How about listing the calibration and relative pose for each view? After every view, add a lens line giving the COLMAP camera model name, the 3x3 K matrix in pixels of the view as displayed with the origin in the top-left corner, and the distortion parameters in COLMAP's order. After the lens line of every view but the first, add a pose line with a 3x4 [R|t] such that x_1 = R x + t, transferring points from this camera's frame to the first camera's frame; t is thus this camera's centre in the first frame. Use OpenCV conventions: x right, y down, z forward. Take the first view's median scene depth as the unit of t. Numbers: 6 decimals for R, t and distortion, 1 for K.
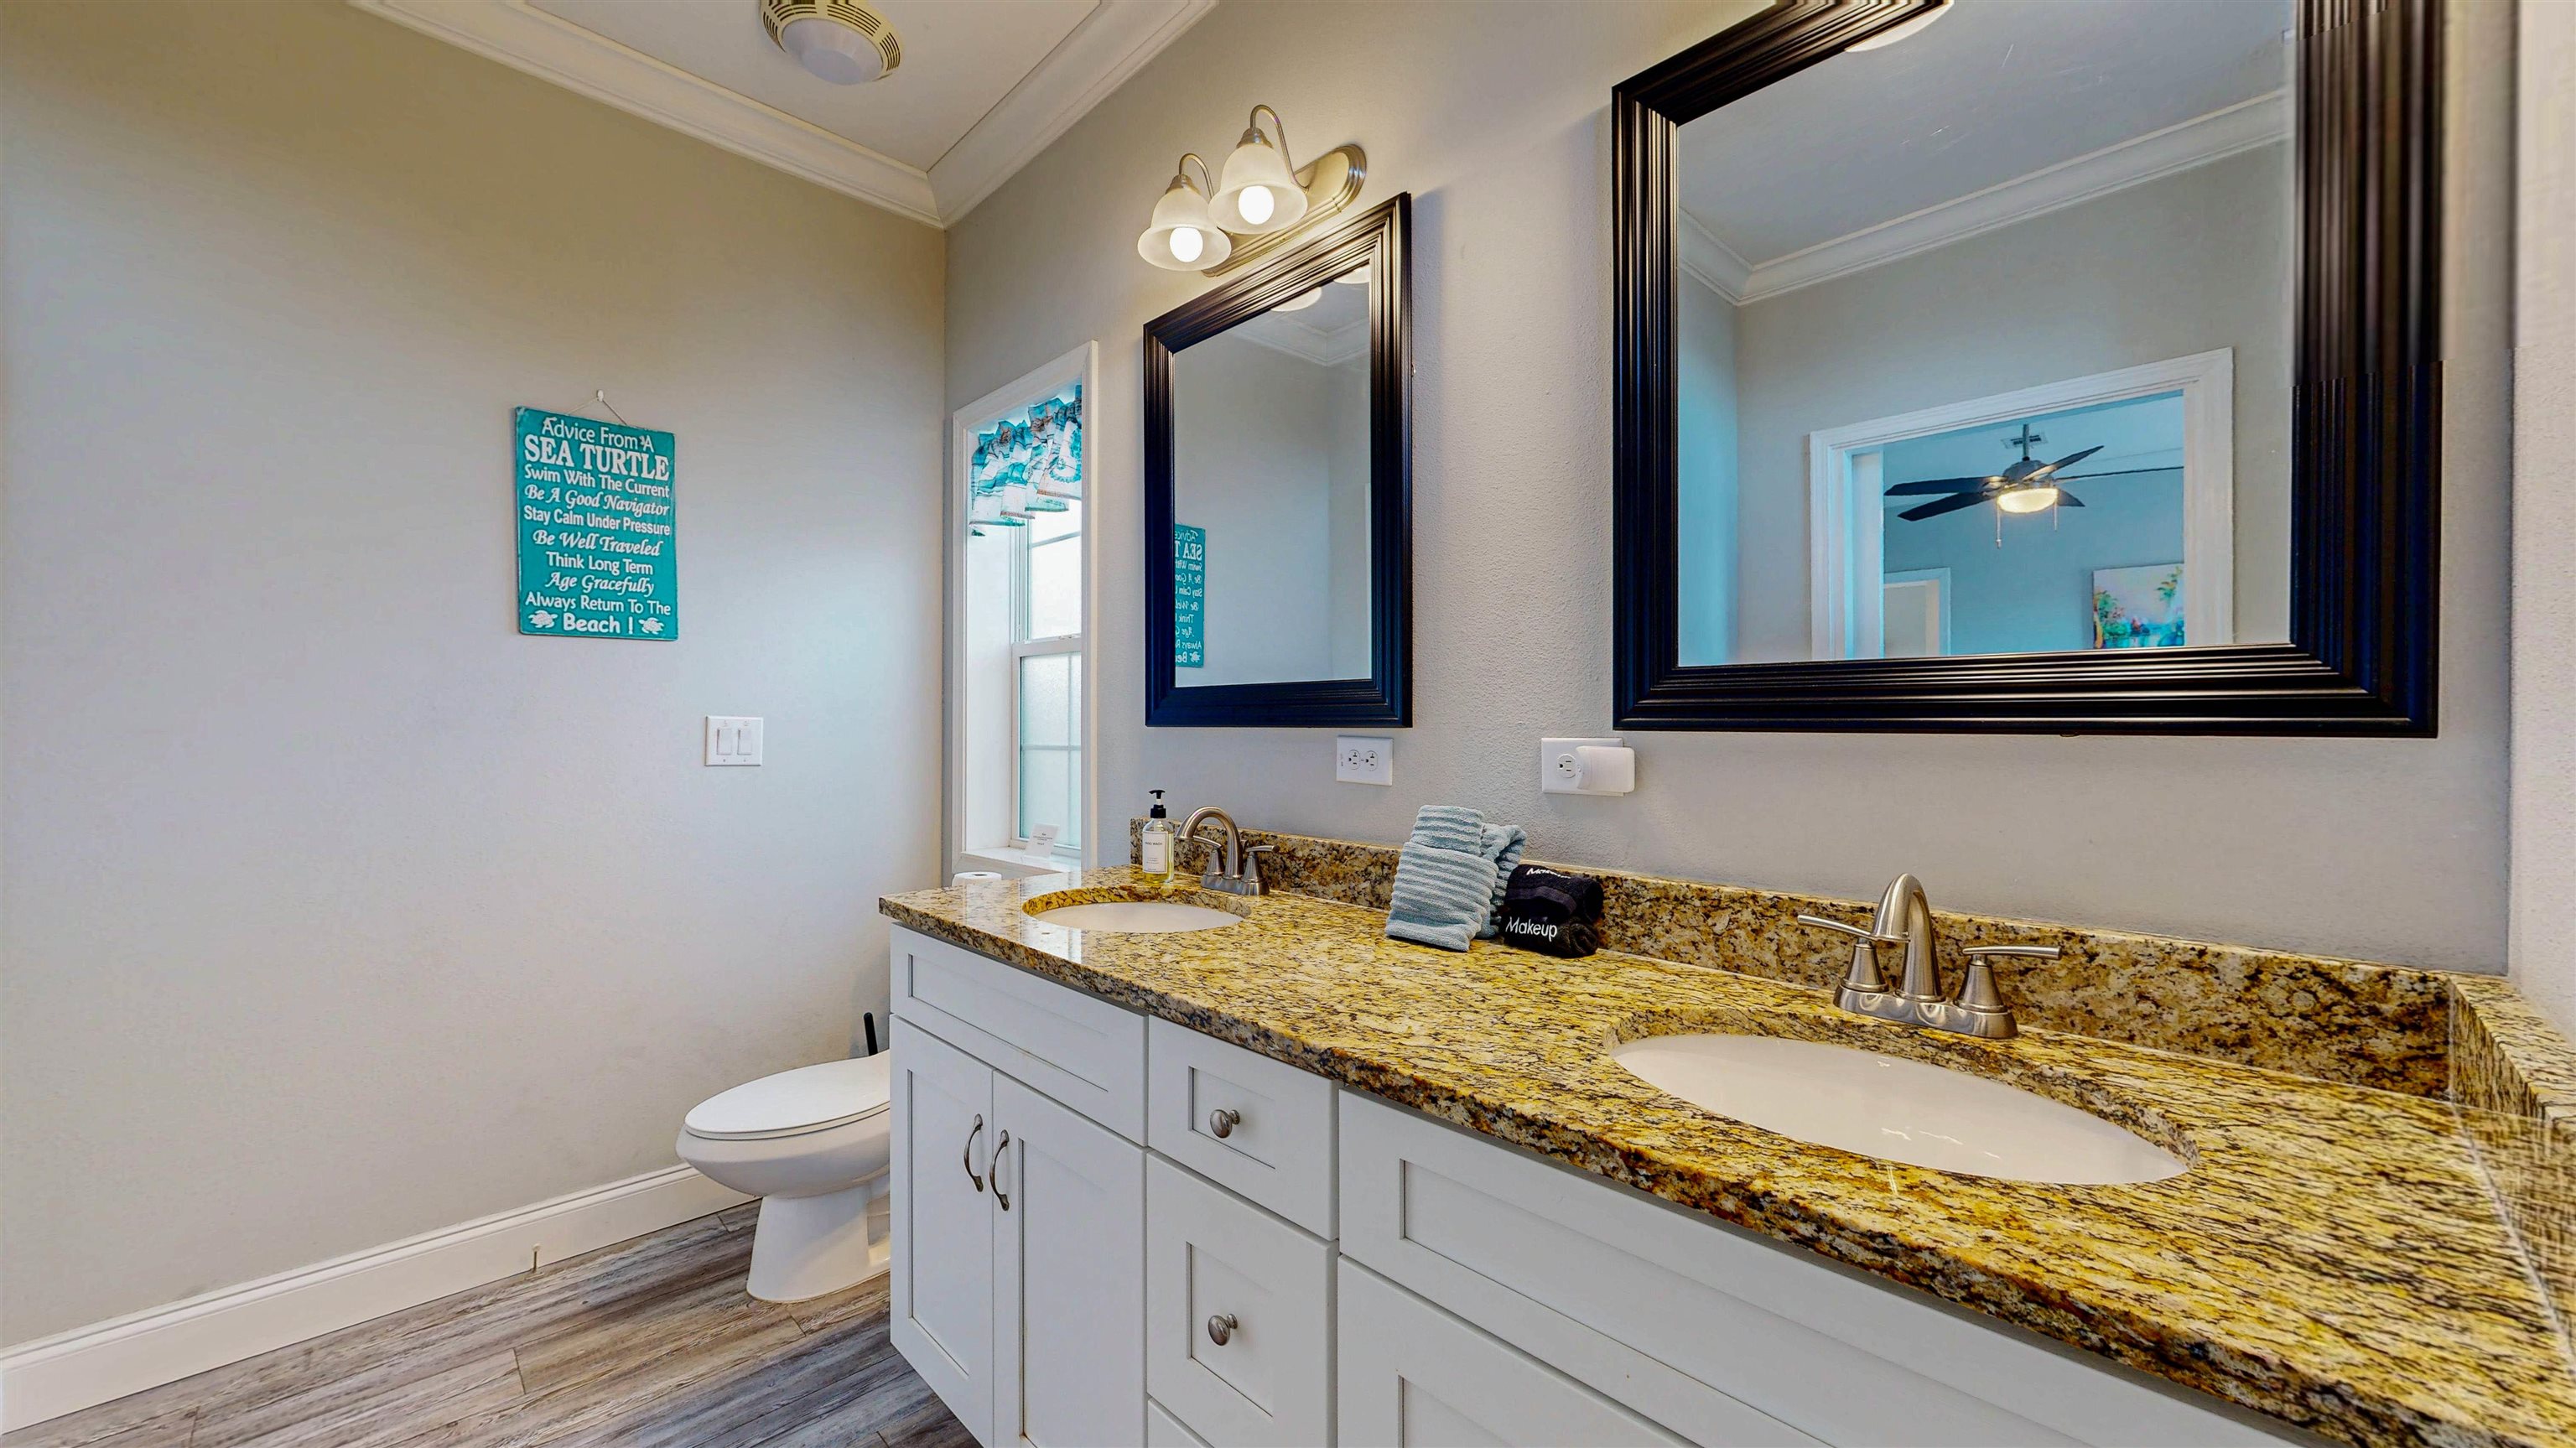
lens RADIAL K [[944.4, 0, 1288.6], [0, 944.4, 727.7], [0, 0, 1]] dist [0.000063, 0.000074]
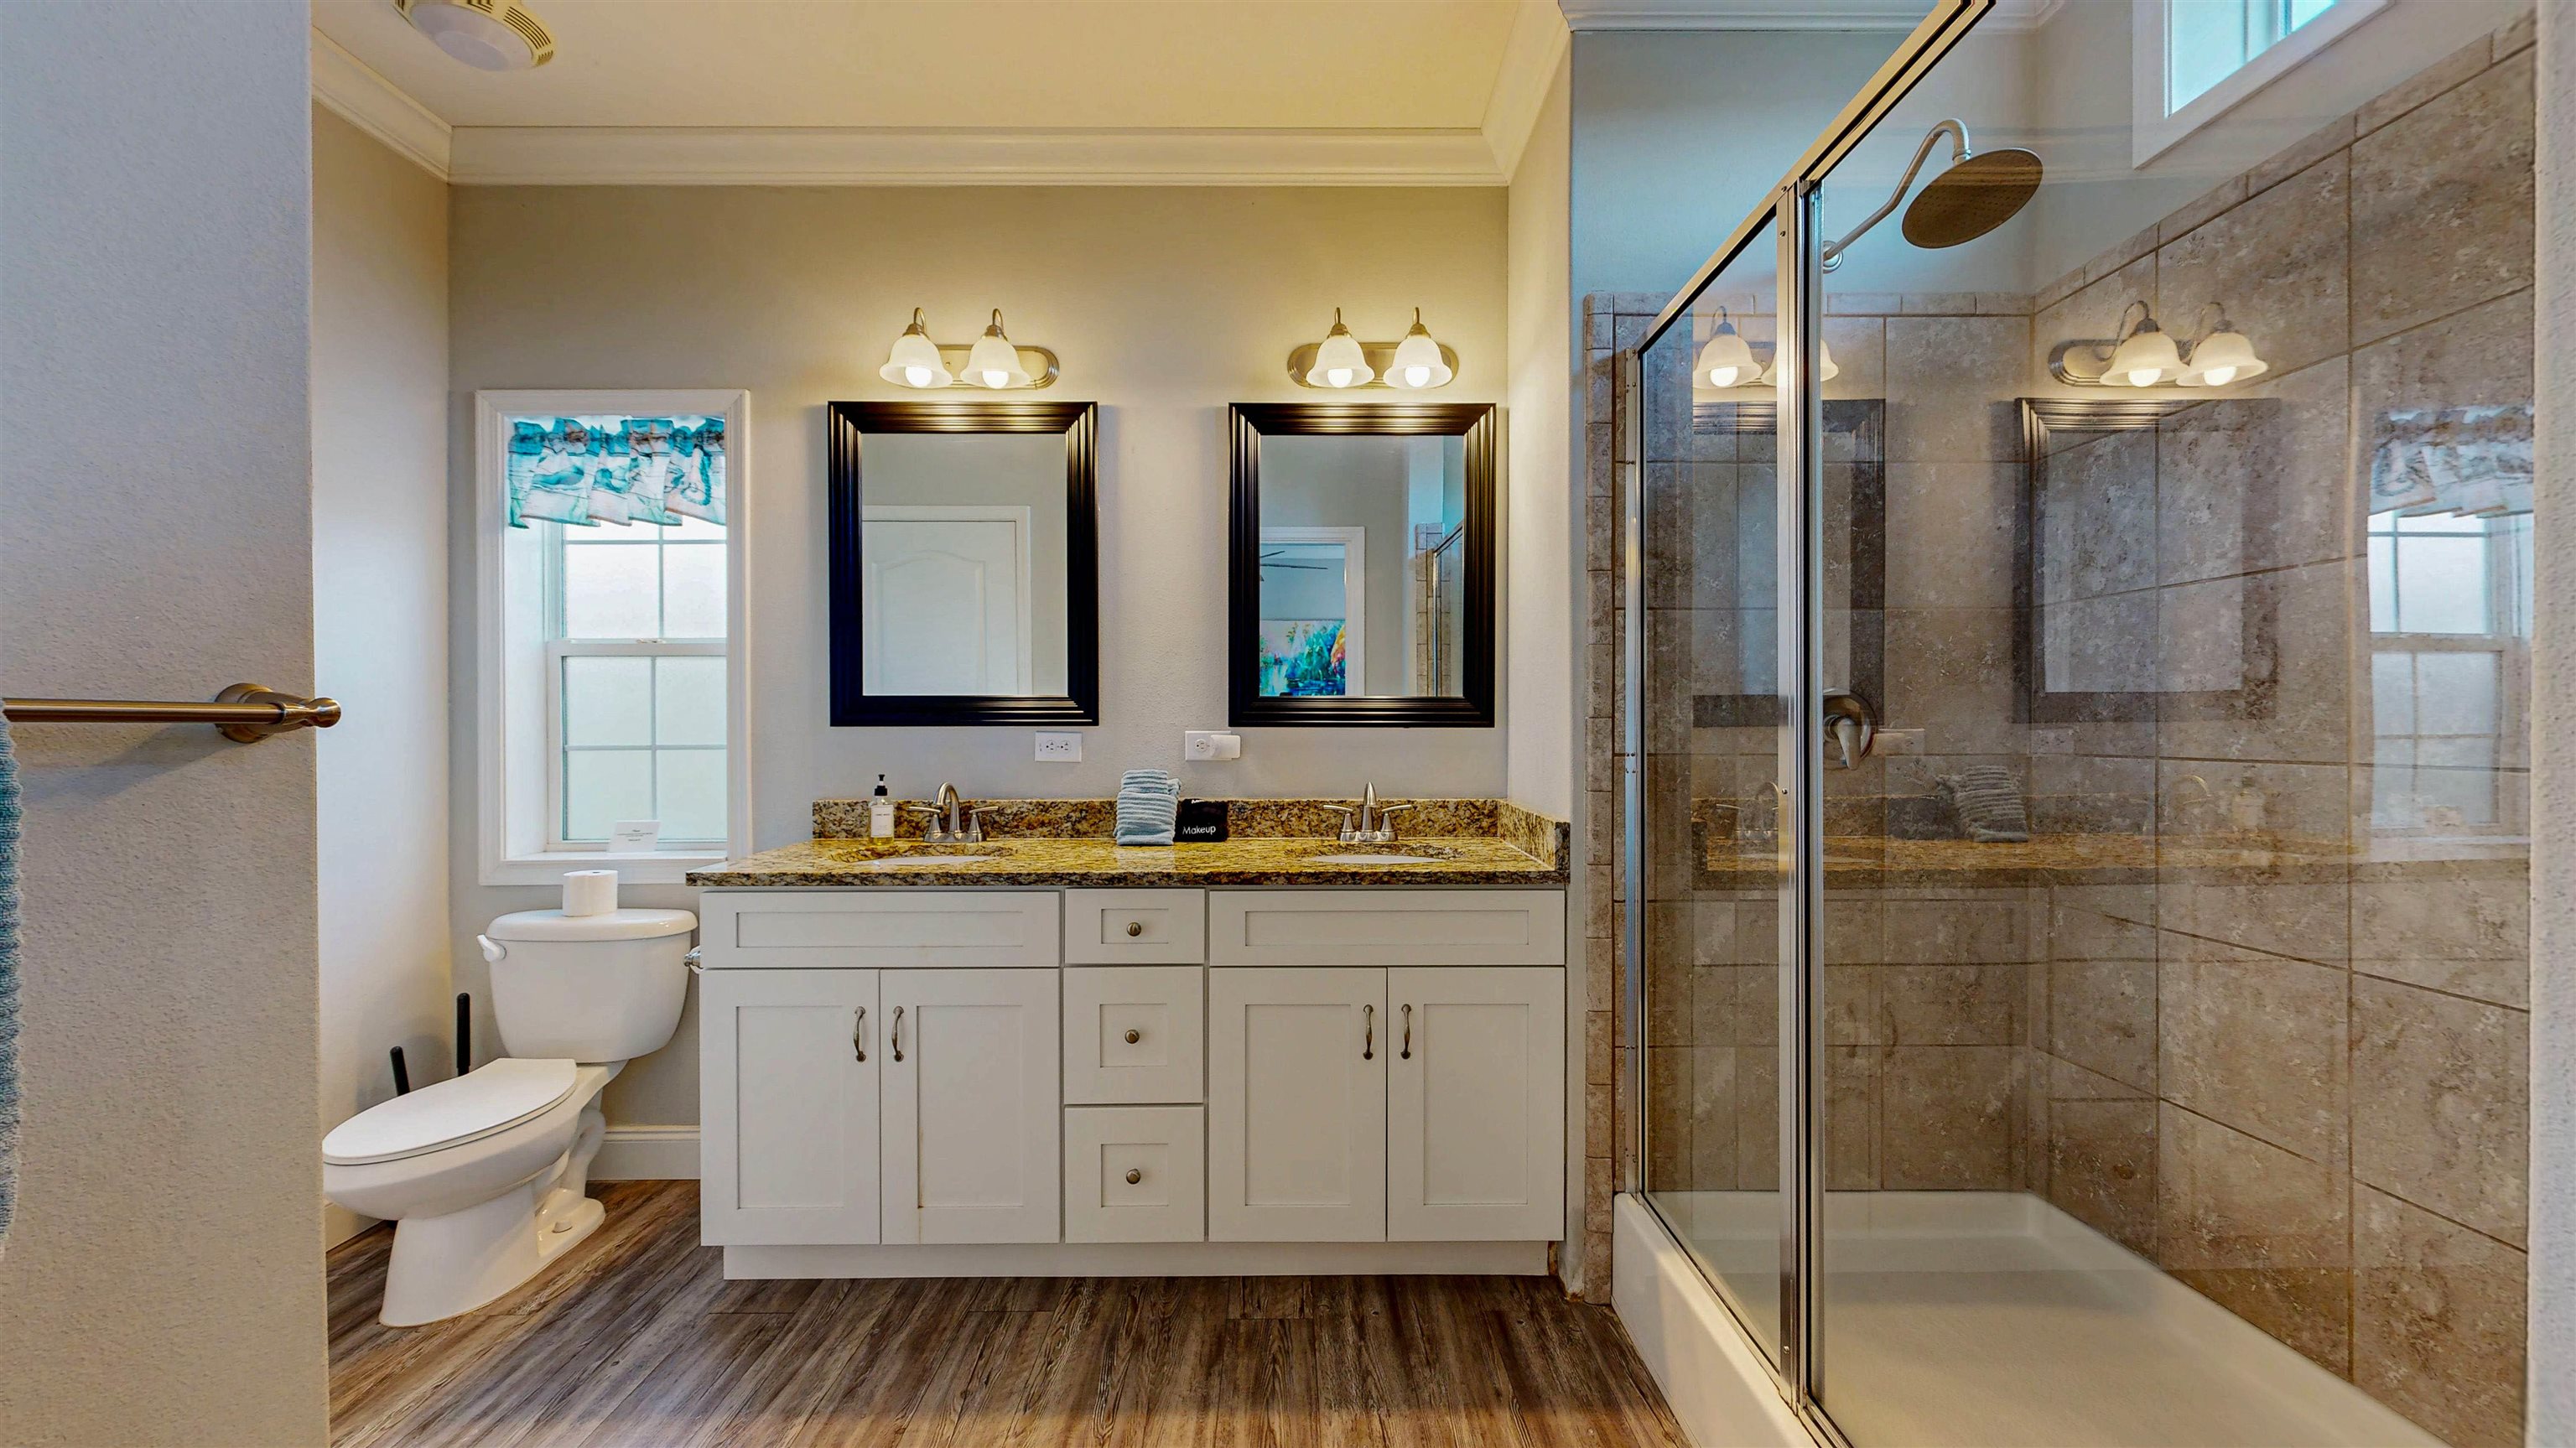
lens RADIAL K [[944.4, 0, 1288.6], [0, 944.4, 727.7], [0, 0, 1]] dist [0.000063, 0.000074]
pose [[0.696915, -0.006267, 0.717126, -0.922265], [0.004125, 0.999980, 0.004731, -0.004159], [-0.717142, -0.000339, 0.696927, -0.435933]]
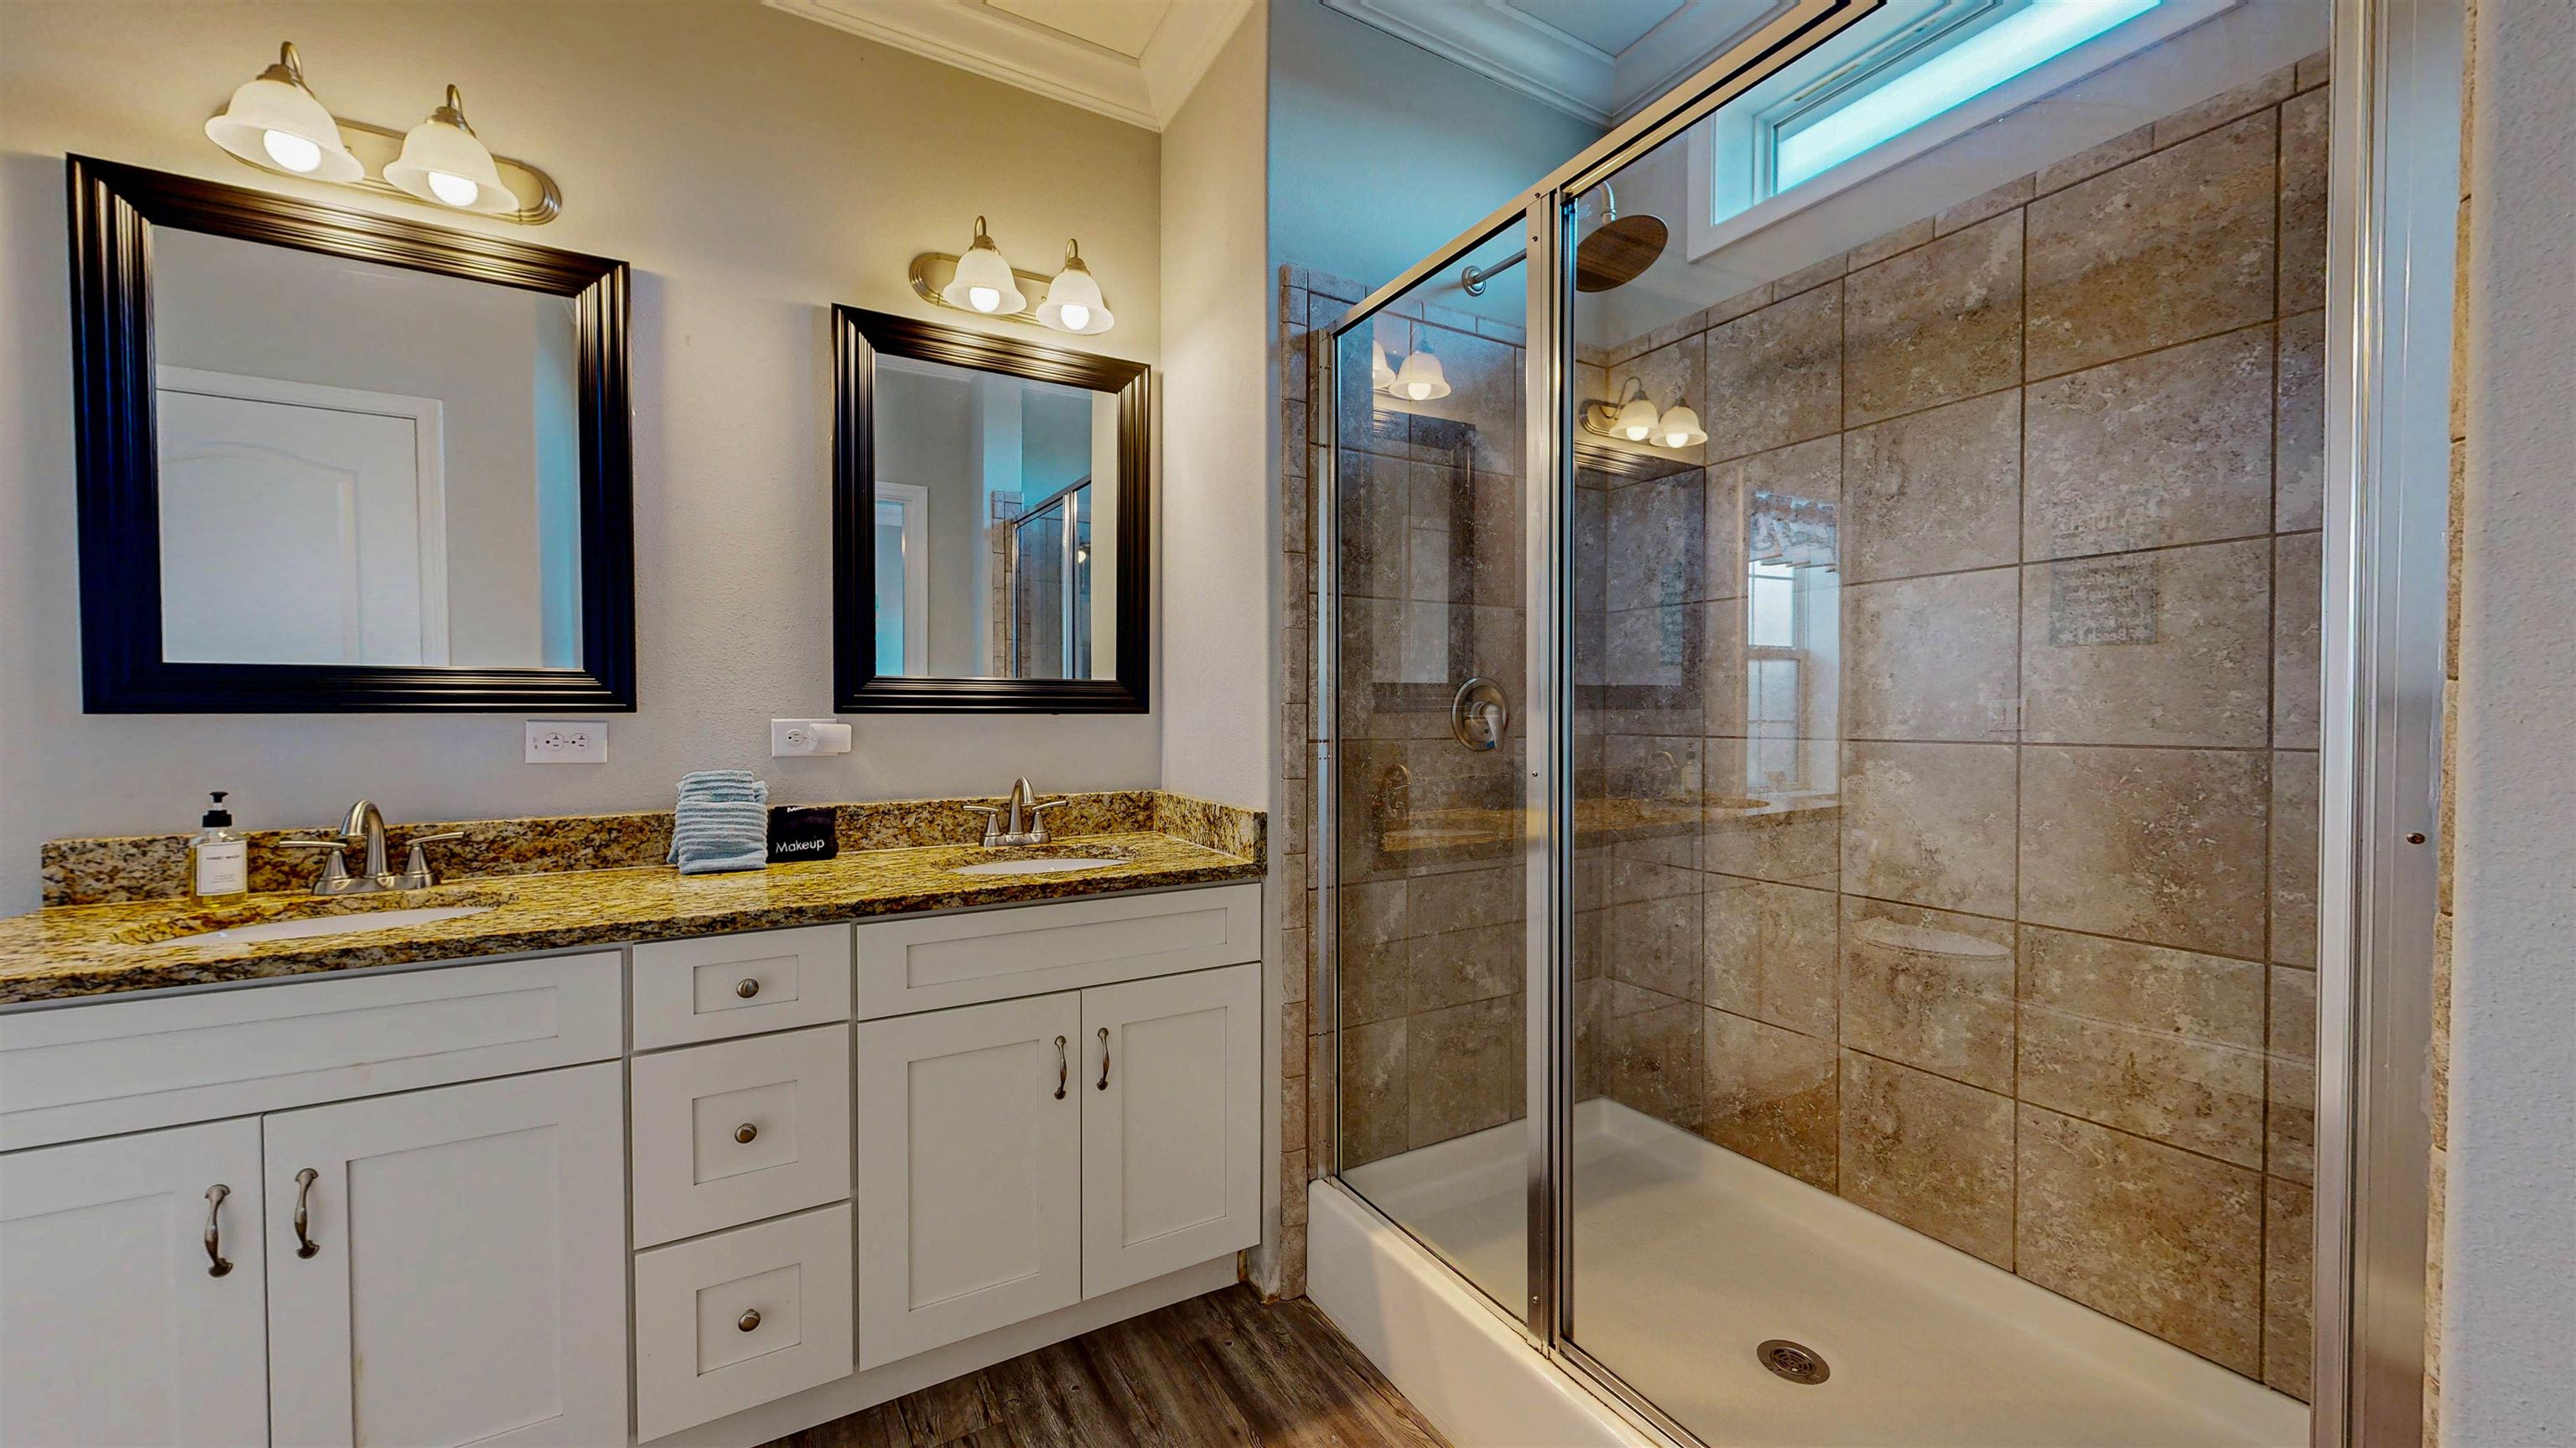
lens RADIAL K [[944.4, 0, 1288.6], [0, 944.4, 727.7], [0, 0, 1]] dist [0.000063, 0.000074]
pose [[0.251649, -0.021517, 0.967579, -0.923592], [0.003113, 0.999766, 0.021424, -0.004633], [-0.967813, -0.002380, 0.251657, -0.117661]]
